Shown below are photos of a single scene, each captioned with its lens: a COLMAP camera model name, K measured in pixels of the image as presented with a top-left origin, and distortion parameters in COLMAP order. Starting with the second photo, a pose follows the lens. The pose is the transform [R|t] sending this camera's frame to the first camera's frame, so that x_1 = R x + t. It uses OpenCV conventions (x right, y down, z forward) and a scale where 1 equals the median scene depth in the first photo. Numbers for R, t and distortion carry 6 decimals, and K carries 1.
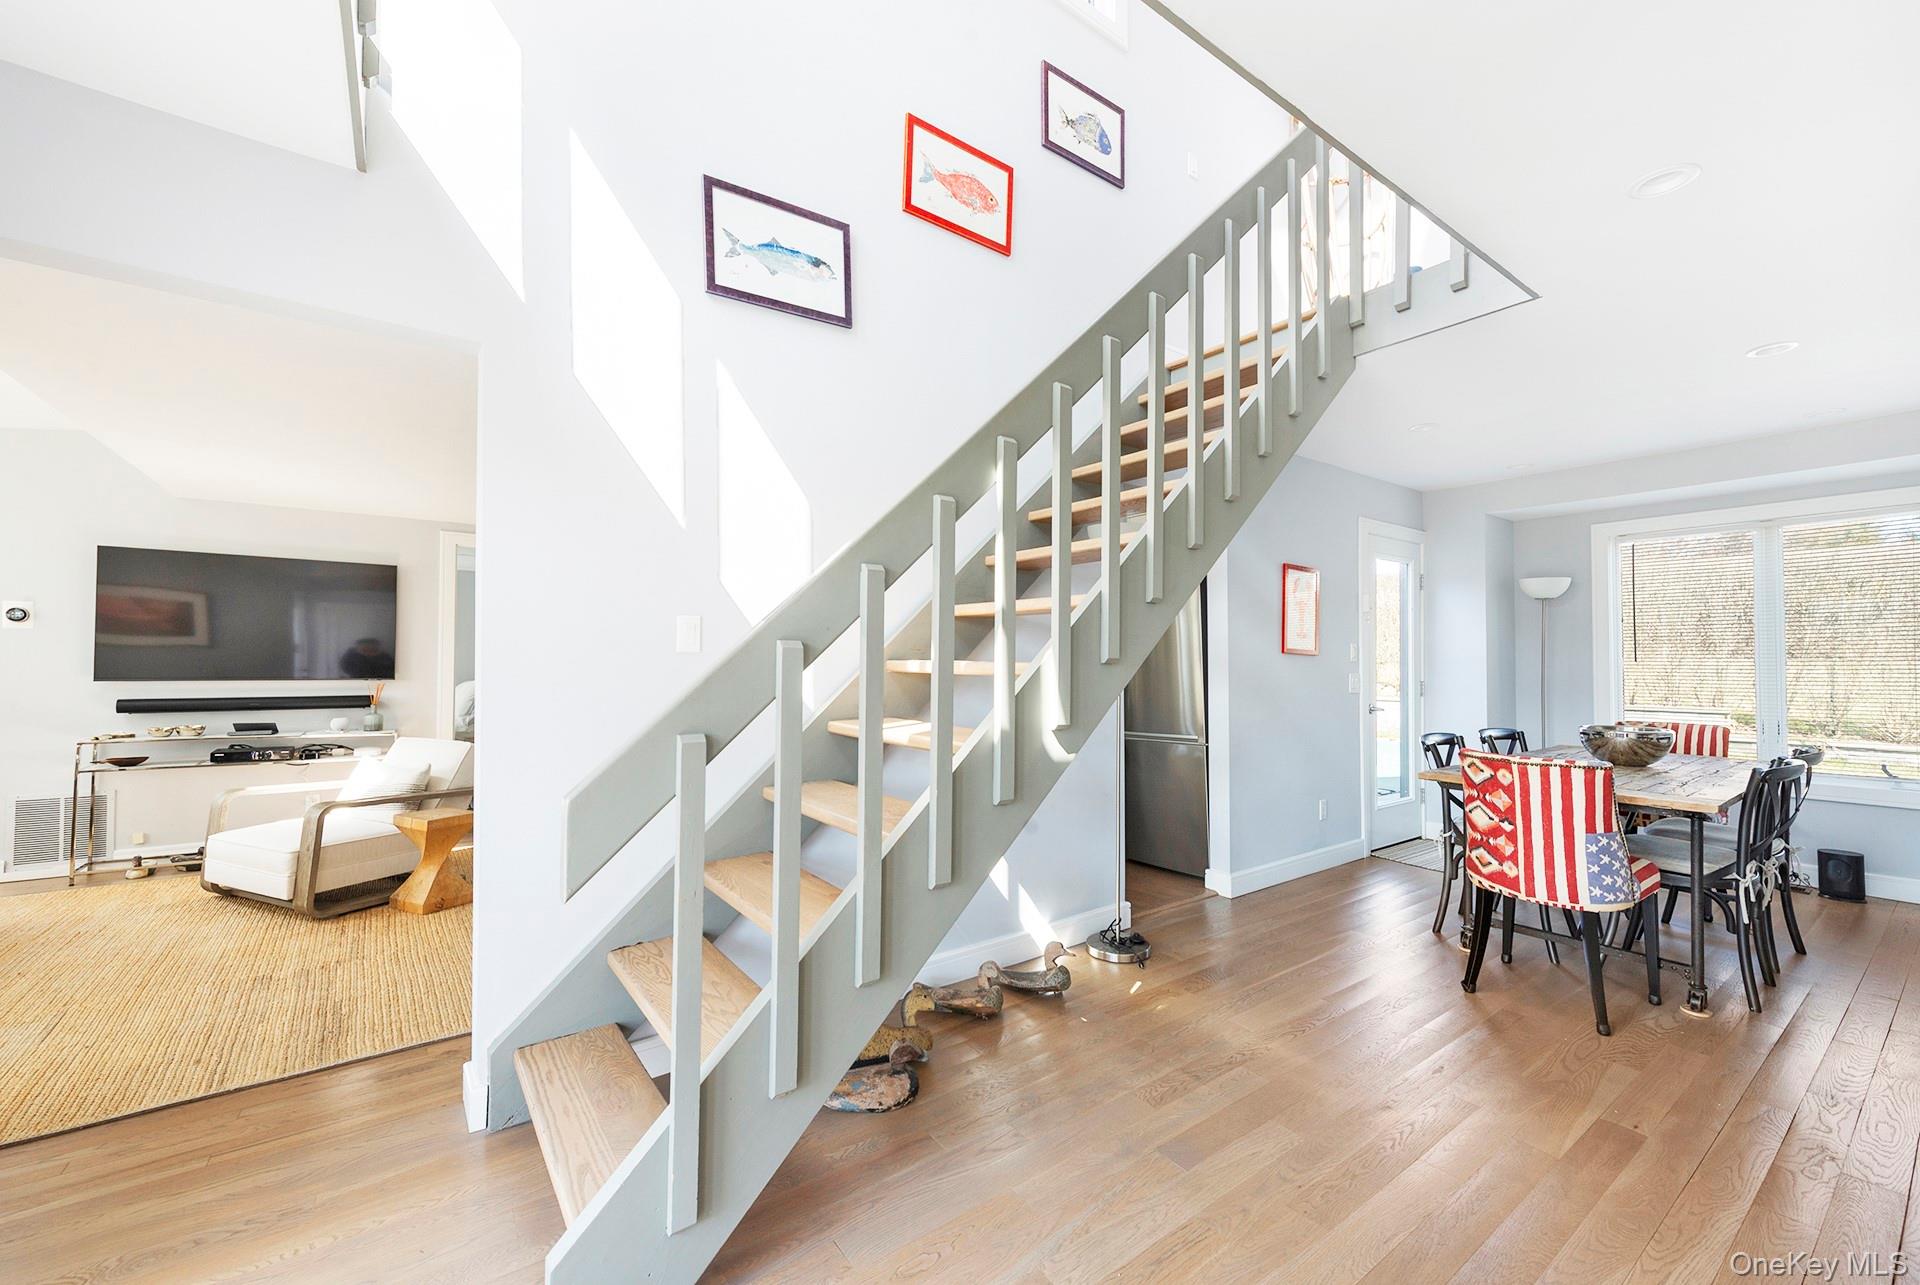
lens RADIAL K [[776.1, 0, 959.8], [0, 776.1, 643.4], [0, 0, 1]] dist [-0.001205, -0.000110]
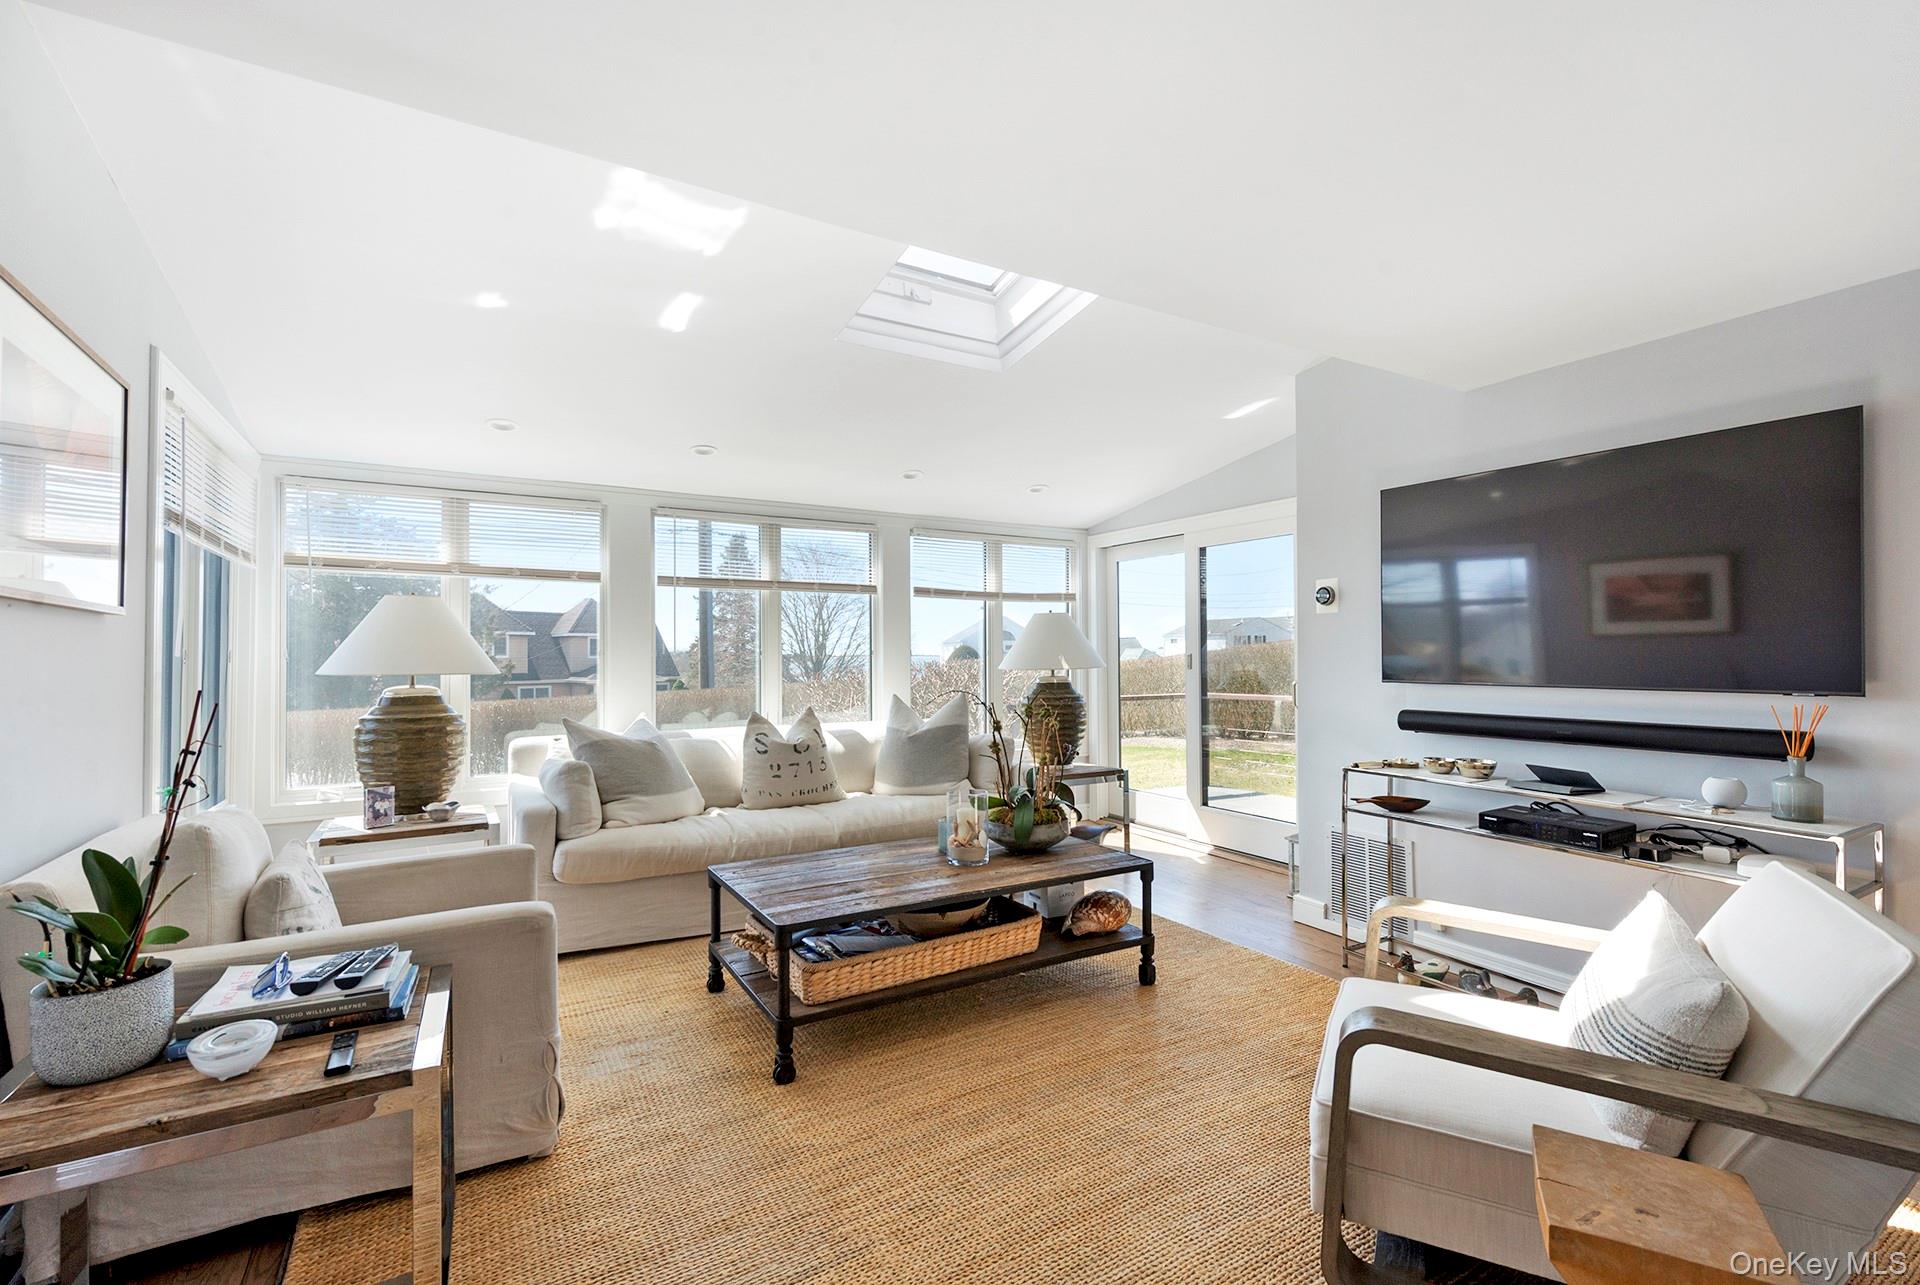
lens RADIAL K [[856.9, 0, 960.0], [0, 856.9, 644.6], [0, 0, 1]] dist [-0.003456, -0.001322]
pose [[-0.083569, -0.019321, -0.996315, -0.278015], [0.024705, 0.999465, -0.021454, 0.019671], [0.996196, -0.026407, -0.083047, 0.617952]]
